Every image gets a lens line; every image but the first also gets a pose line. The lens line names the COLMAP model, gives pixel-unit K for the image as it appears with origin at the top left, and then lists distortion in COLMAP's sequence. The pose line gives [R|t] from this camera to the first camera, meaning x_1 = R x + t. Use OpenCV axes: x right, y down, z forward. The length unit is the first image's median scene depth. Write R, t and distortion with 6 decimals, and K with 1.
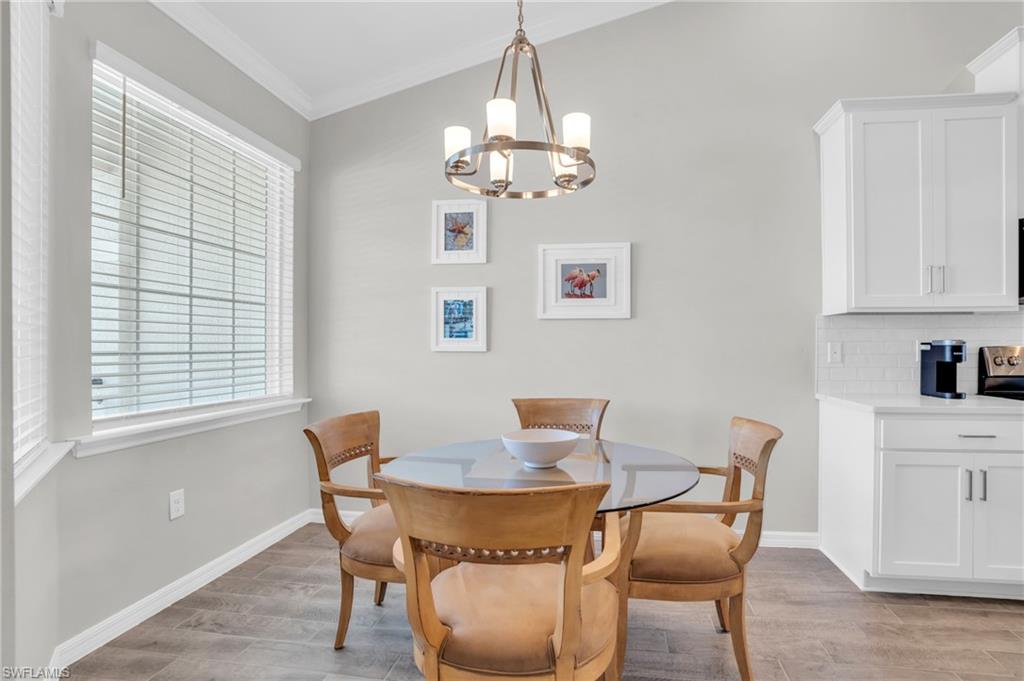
lens RADIAL K [[483.5, 0, 520.6], [0, 483.5, 341.3], [0, 0, 1]] dist [-0.077097, 0.023776]
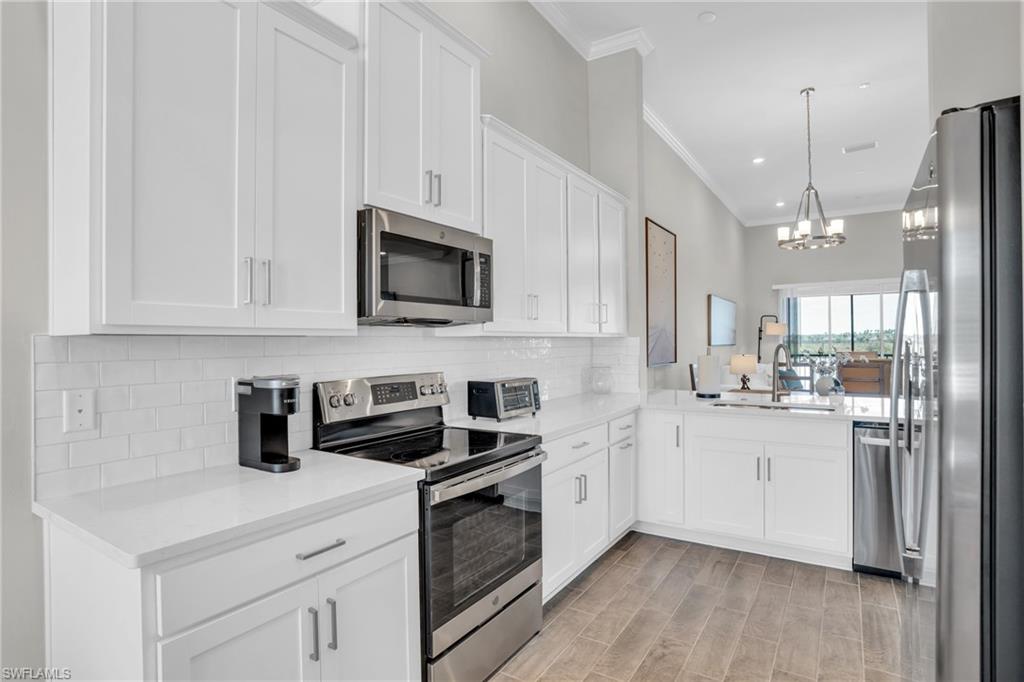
lens RADIAL K [[519.3, 0, 512.0], [0, 519.3, 341.0], [0, 0, 1]] dist [0.000089, 0.000140]
pose [[0.377135, -0.005815, 0.926140, 0.383654], [0.013740, 0.999905, 0.000683, -0.050735], [-0.926056, 0.012468, 0.377179, 0.421187]]
